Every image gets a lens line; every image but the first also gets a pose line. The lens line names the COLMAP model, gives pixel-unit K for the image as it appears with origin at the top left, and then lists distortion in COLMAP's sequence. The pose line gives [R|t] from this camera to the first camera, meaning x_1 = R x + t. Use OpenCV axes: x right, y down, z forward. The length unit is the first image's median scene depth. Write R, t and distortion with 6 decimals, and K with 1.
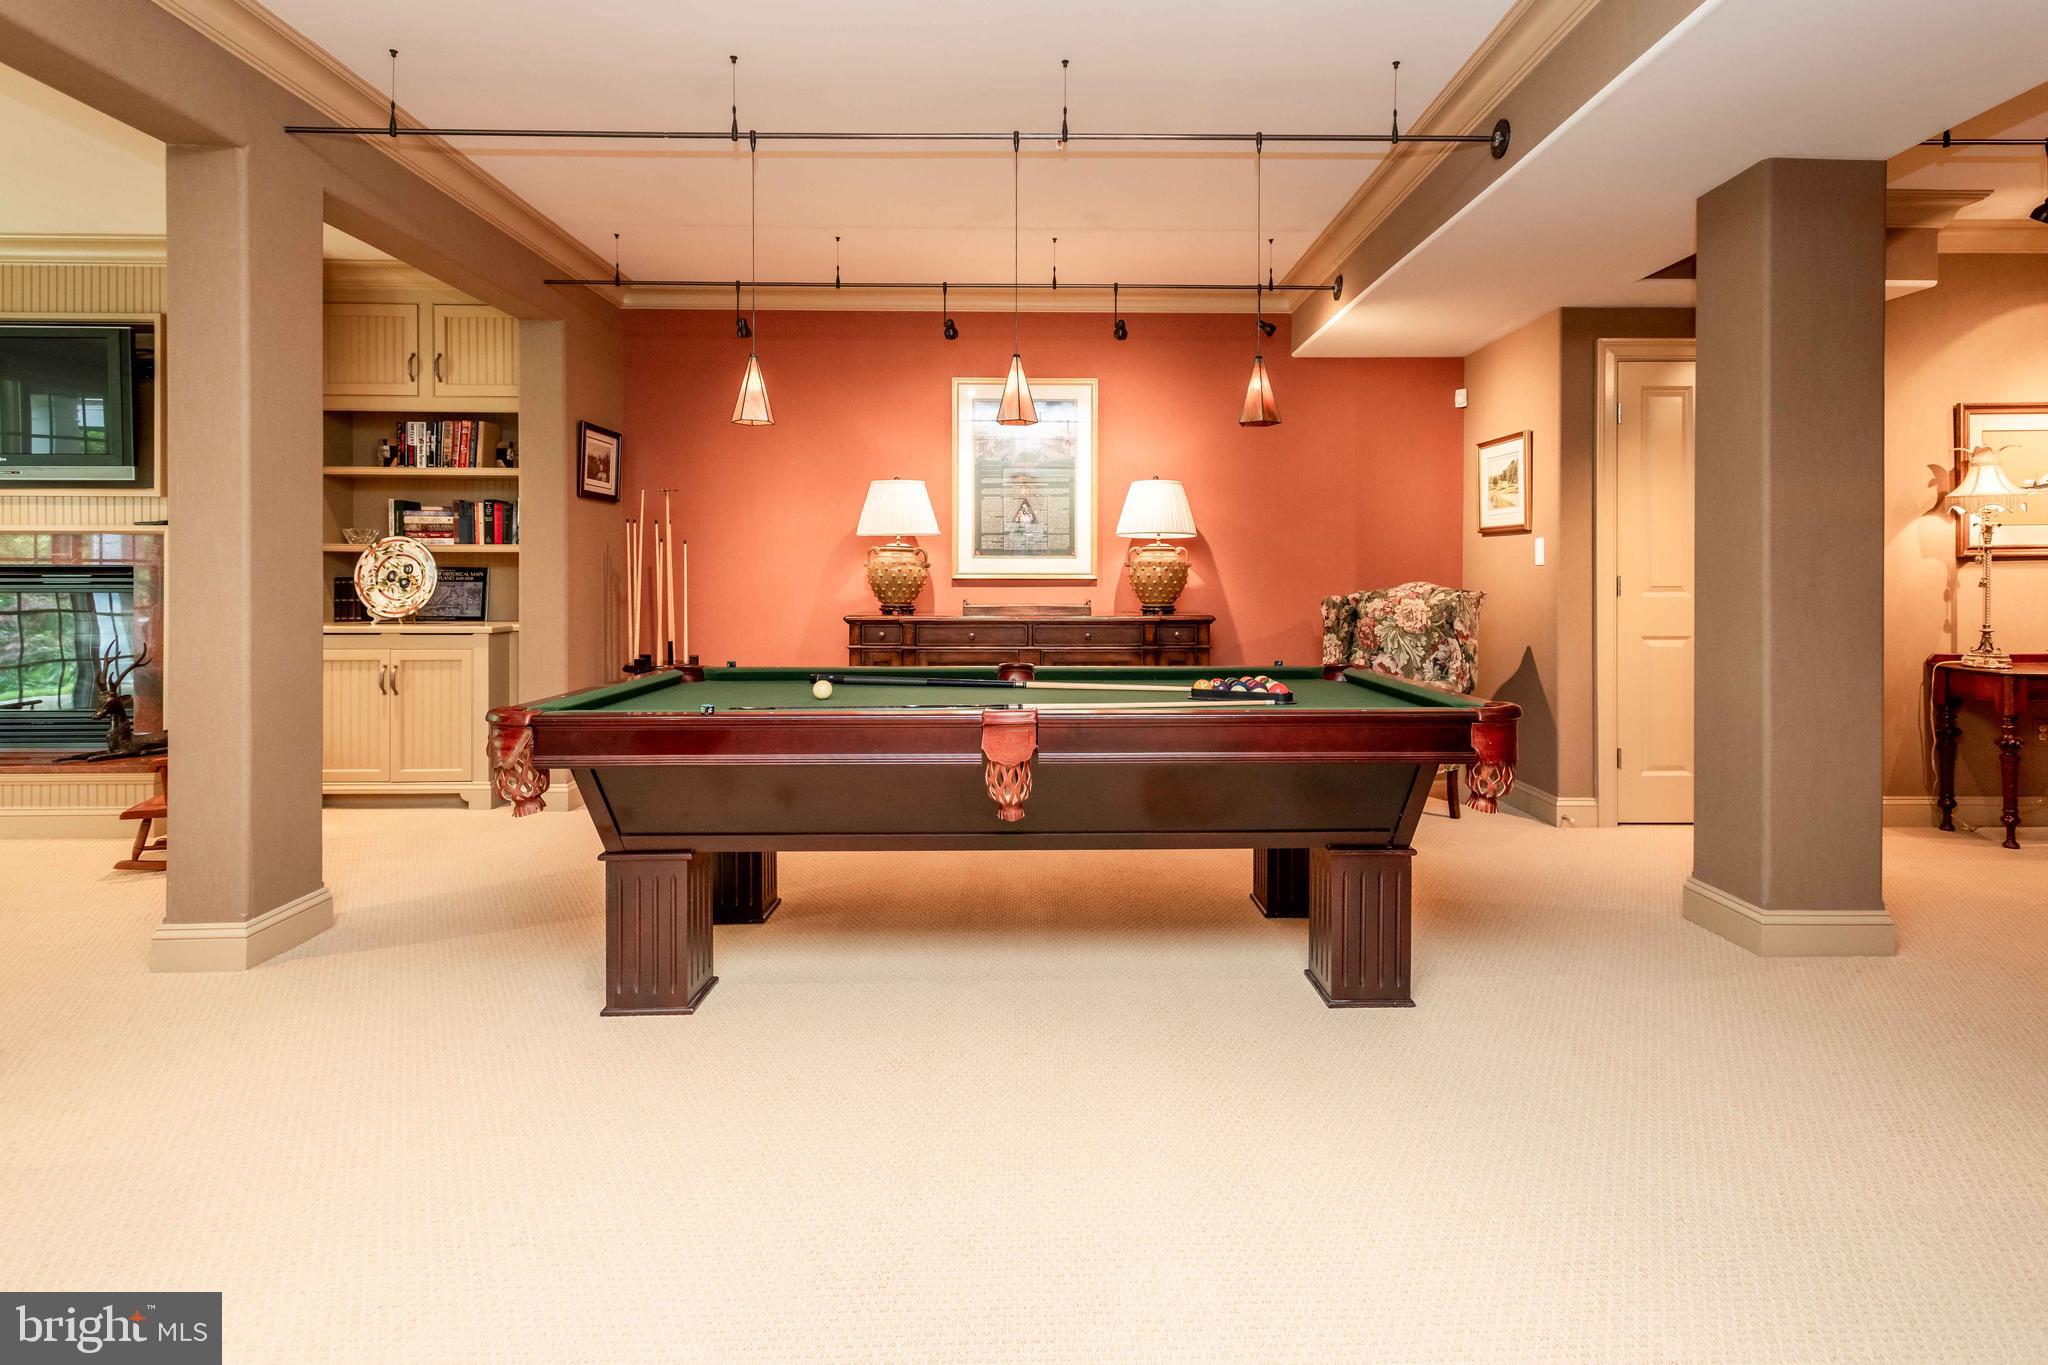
lens RADIAL K [[1030.0, 0, 1002.7], [0, 1030.0, 576.9], [0, 0, 1]] dist [0.002175, 0.000560]
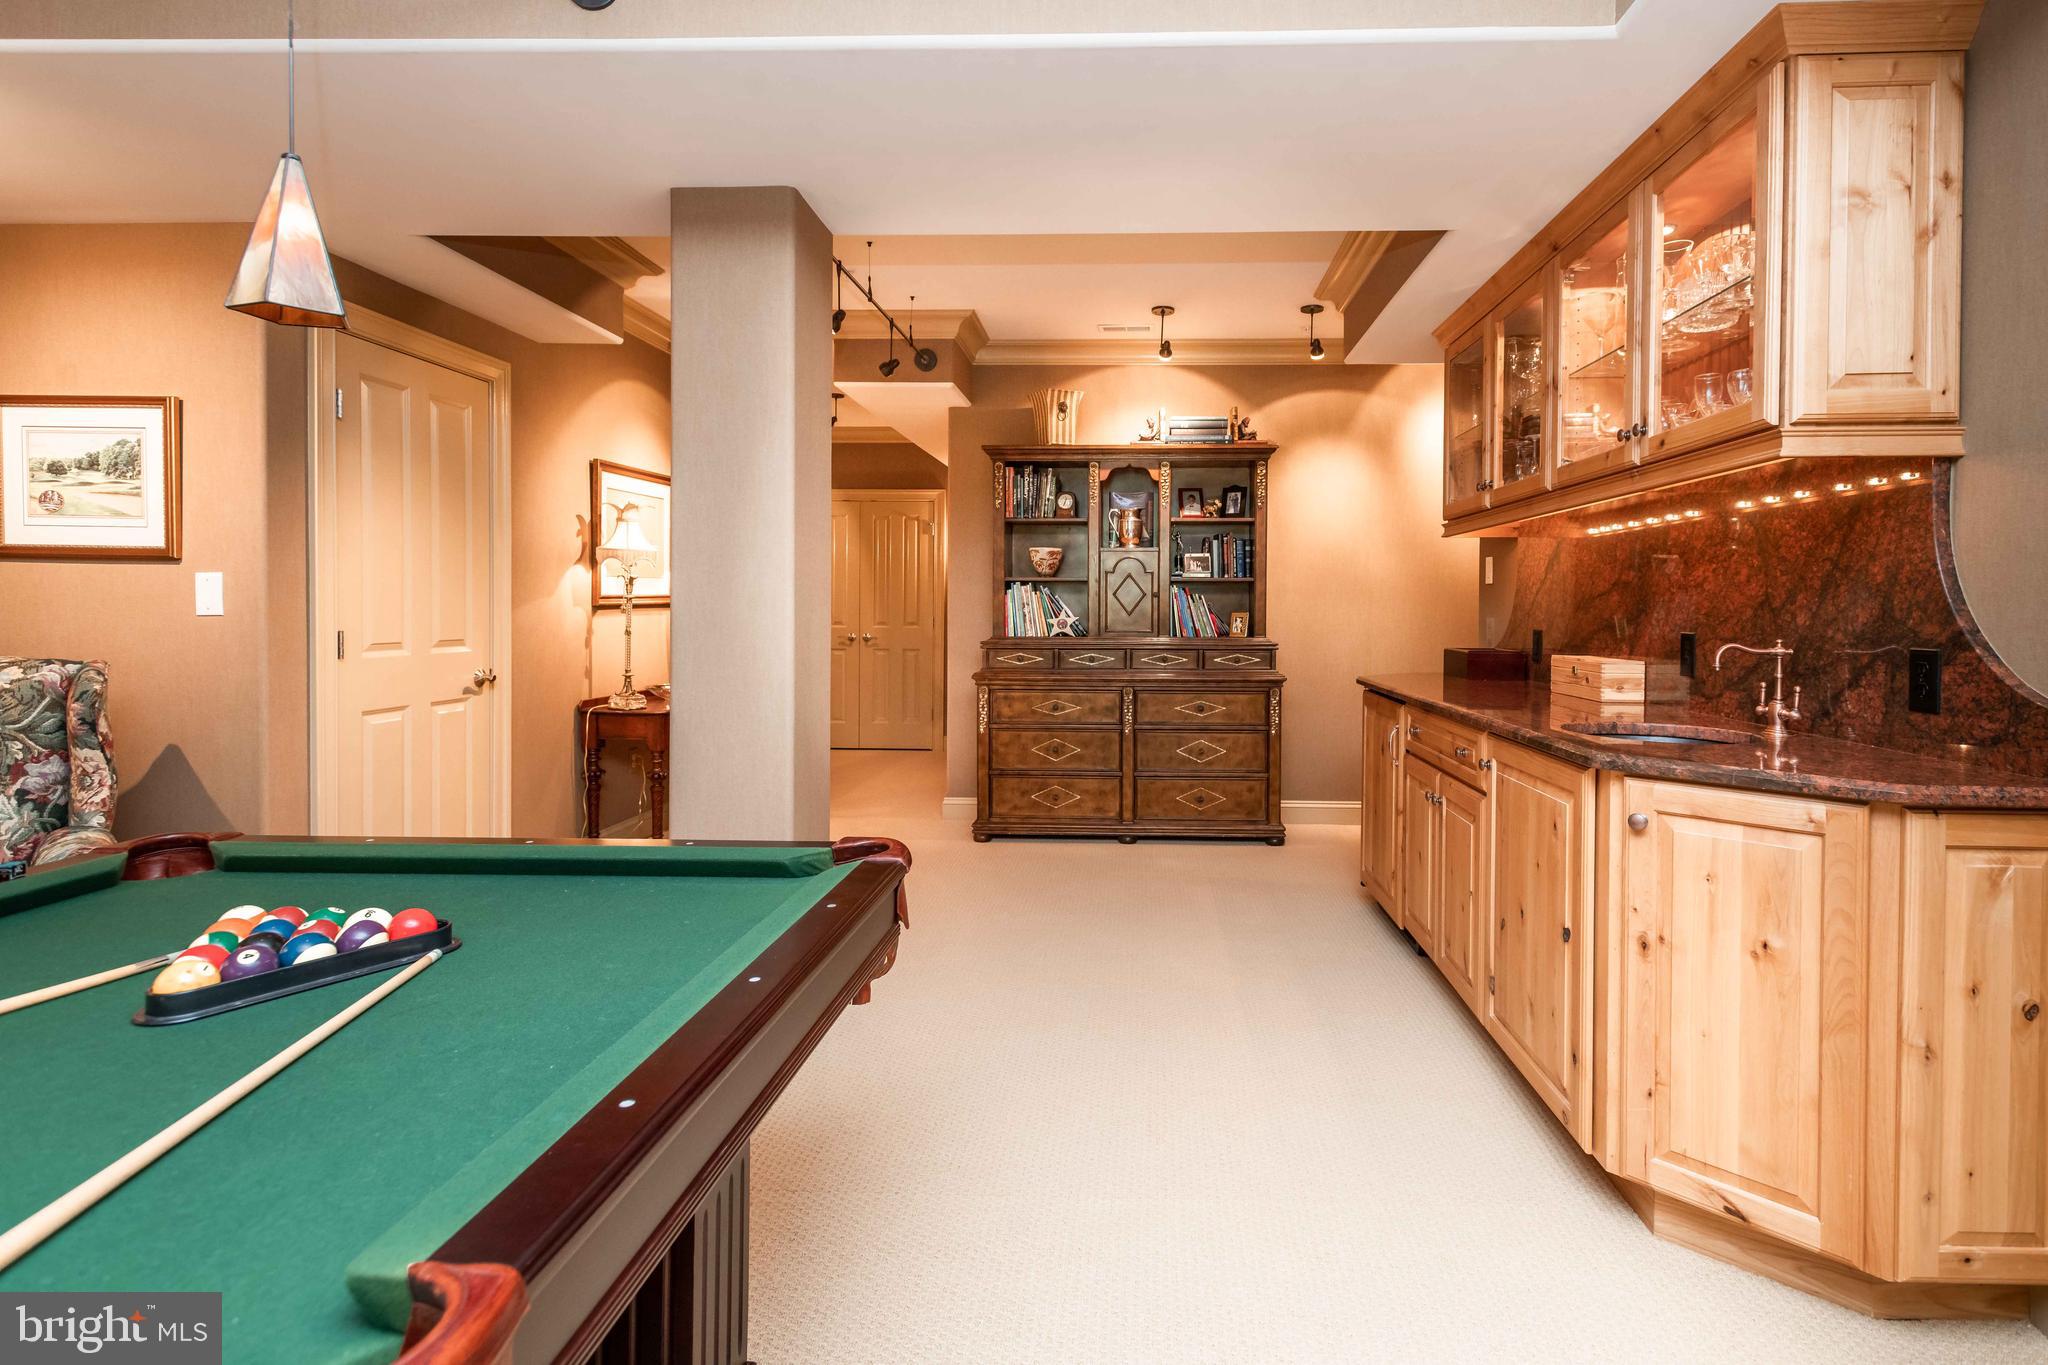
lens RADIAL K [[1030.0, 0, 1075.9], [0, 1030.0, 619.0], [0, 0, 1]] dist [0.002175, 0.000560]
pose [[0.017662, -0.011769, 0.999775, -0.113713], [0.000680, 0.999931, 0.011759, -0.017563], [-0.999844, 0.000472, 0.017669, 0.493552]]
